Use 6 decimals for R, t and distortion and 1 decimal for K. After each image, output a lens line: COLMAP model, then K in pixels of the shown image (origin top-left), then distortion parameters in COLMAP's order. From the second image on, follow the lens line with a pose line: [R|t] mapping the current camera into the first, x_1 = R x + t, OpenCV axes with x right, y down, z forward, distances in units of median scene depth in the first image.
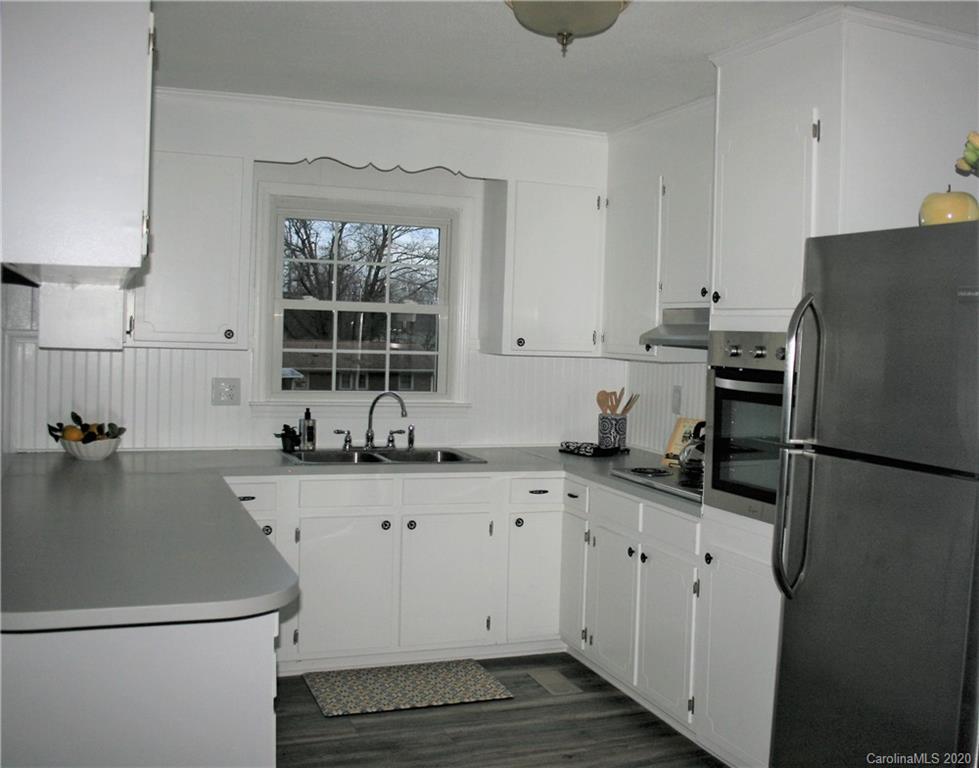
lens RADIAL K [[1108.0, 0, 497.8], [0, 1108.0, 377.7], [0, 0, 1]] dist [-0.118496, 0.000000]
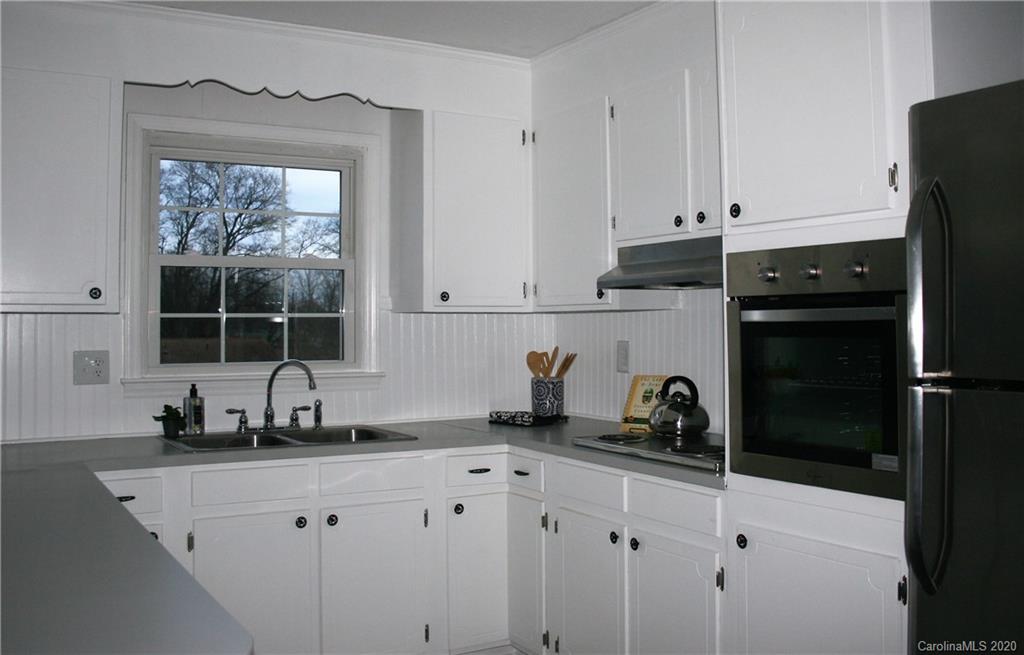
lens RADIAL K [[1001.2, 0, 475.5], [0, 1001.2, 294.3], [0, 0, 1]] dist [-0.109581, 0.000000]
pose [[0.988968, -0.032067, 0.144619, -0.069018], [0.042532, 0.996650, -0.069863, 0.021676], [-0.141895, 0.075243, 0.987018, 0.234338]]
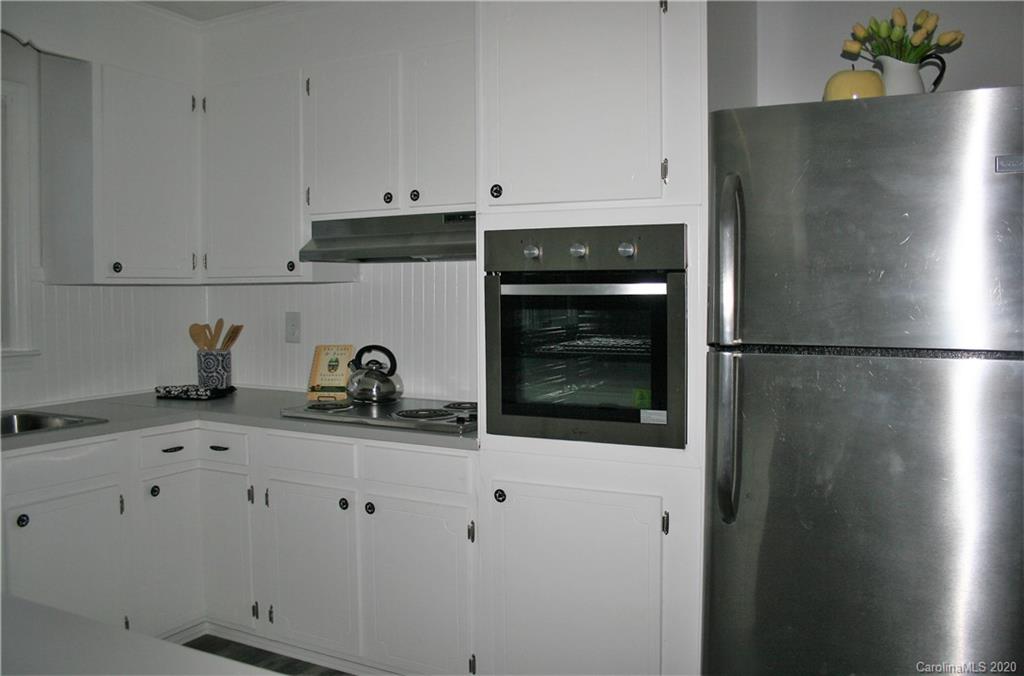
lens RADIAL K [[883.2, 0, 498.9], [0, 883.2, 337.8], [0, 0, 1]] dist [-0.111785, 0.060470]
pose [[0.757110, -0.068846, 0.649649, -0.183427], [0.056935, 0.997601, 0.039368, 0.010099], [-0.650801, 0.007182, 0.759214, 0.351389]]
